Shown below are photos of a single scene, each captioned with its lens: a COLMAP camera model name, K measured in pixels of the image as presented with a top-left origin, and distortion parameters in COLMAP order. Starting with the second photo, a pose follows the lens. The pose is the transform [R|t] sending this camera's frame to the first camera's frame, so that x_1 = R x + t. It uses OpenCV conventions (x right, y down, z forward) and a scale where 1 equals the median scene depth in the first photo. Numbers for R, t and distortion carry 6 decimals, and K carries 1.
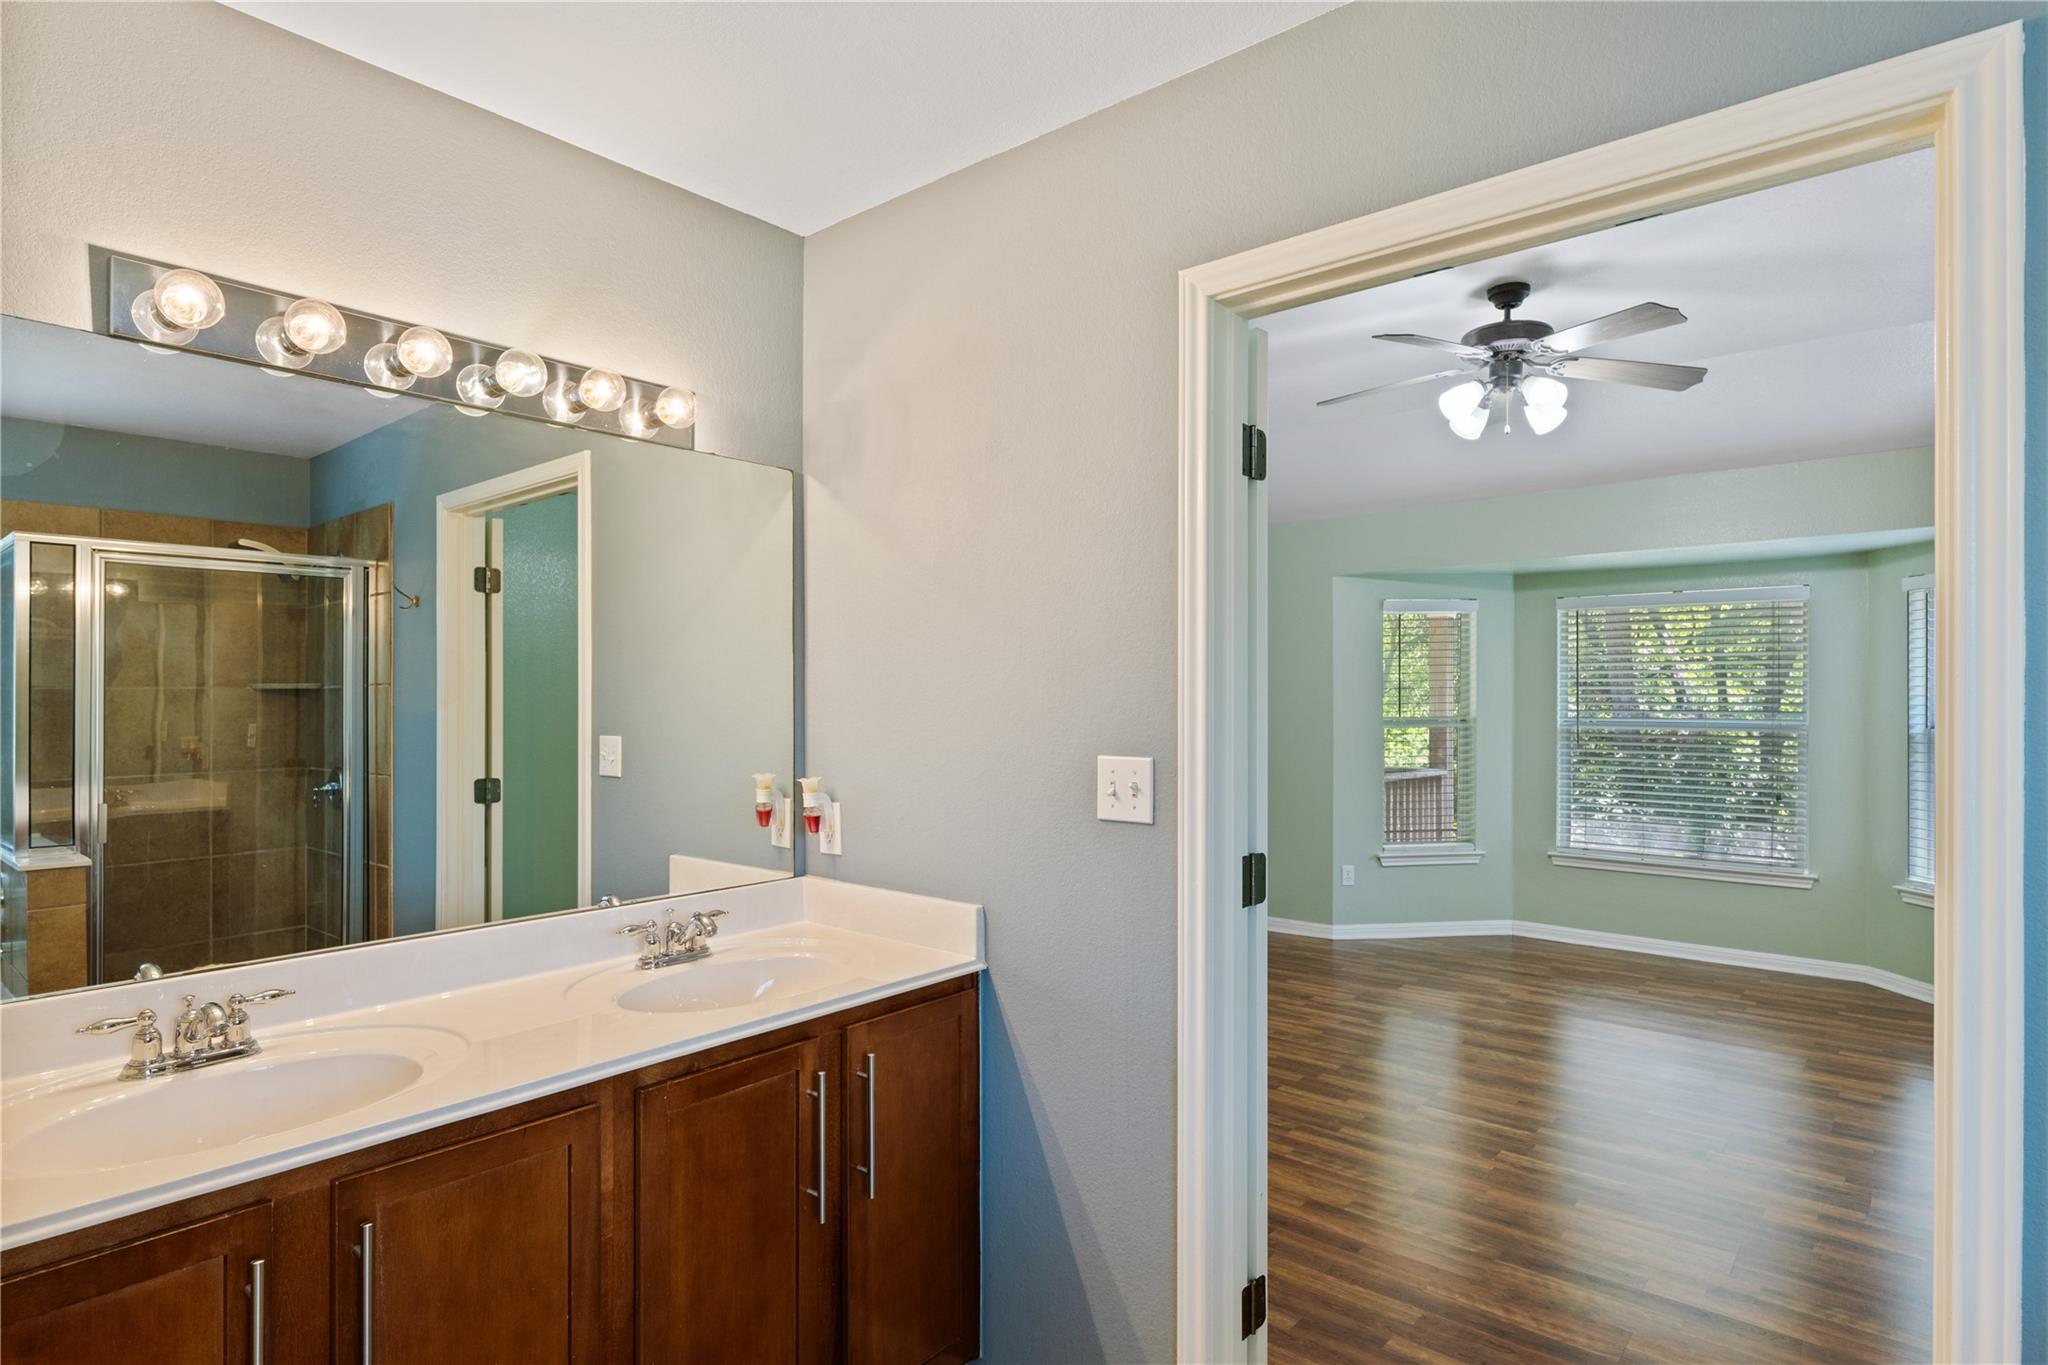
lens RADIAL K [[1084.1, 0, 1027.7], [0, 1084.1, 689.2], [0, 0, 1]] dist [-0.023924, -0.000053]
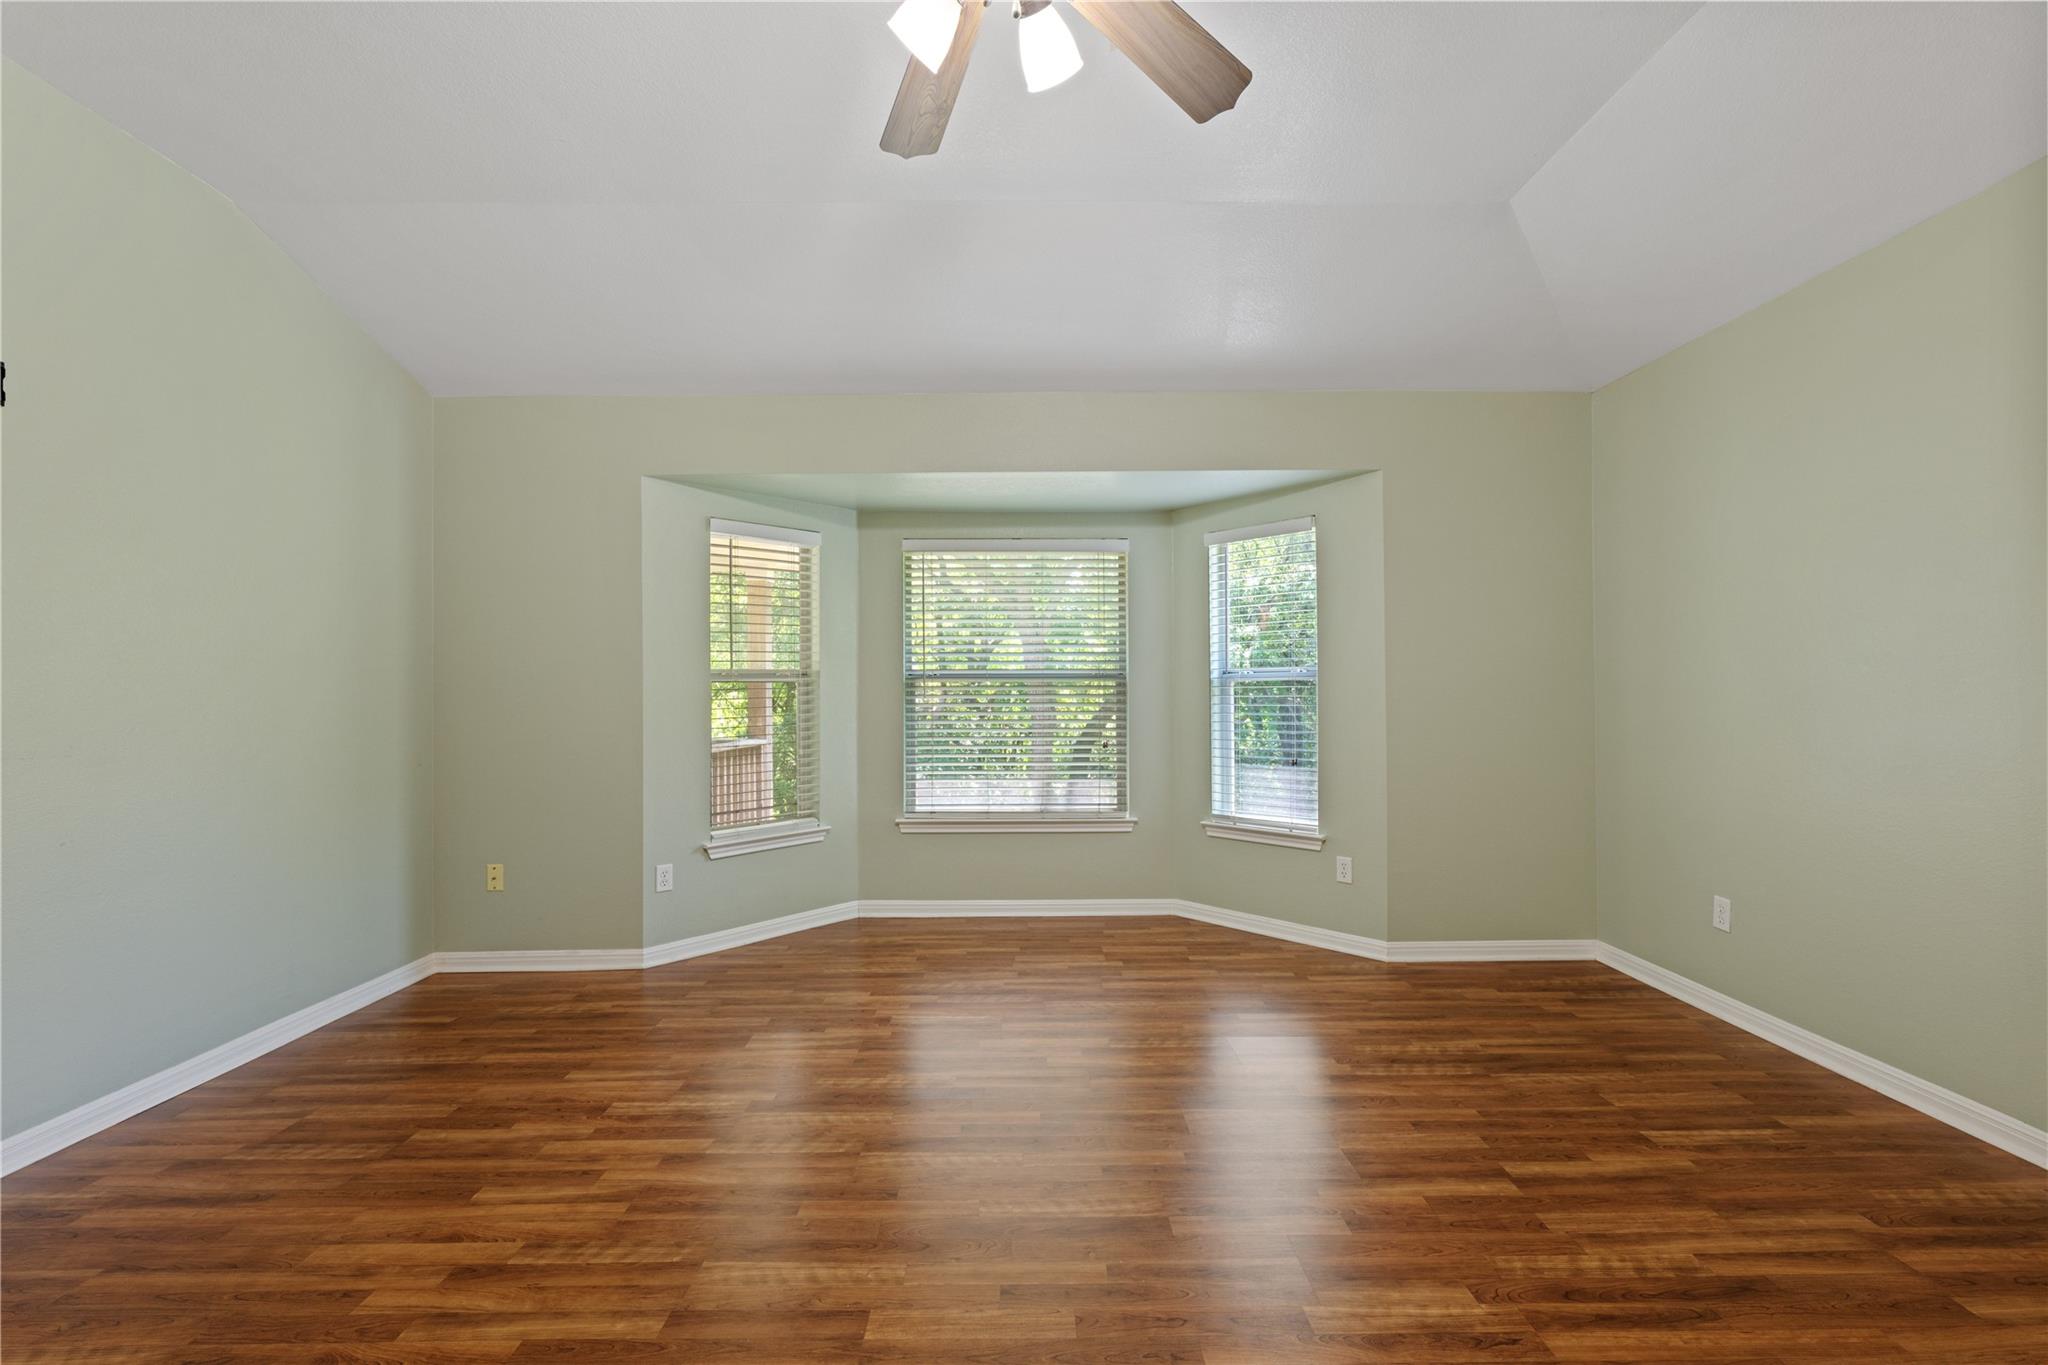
lens RADIAL K [[855.4, 0, 1024.0], [0, 855.4, 682.5], [0, 0, 1]] dist [-0.000527, -0.000077]
pose [[0.766874, -0.005205, 0.641776, 0.123744], [0.006586, 0.999978, 0.000240, 0.043068], [-0.641763, 0.004043, 0.766892, 0.441895]]
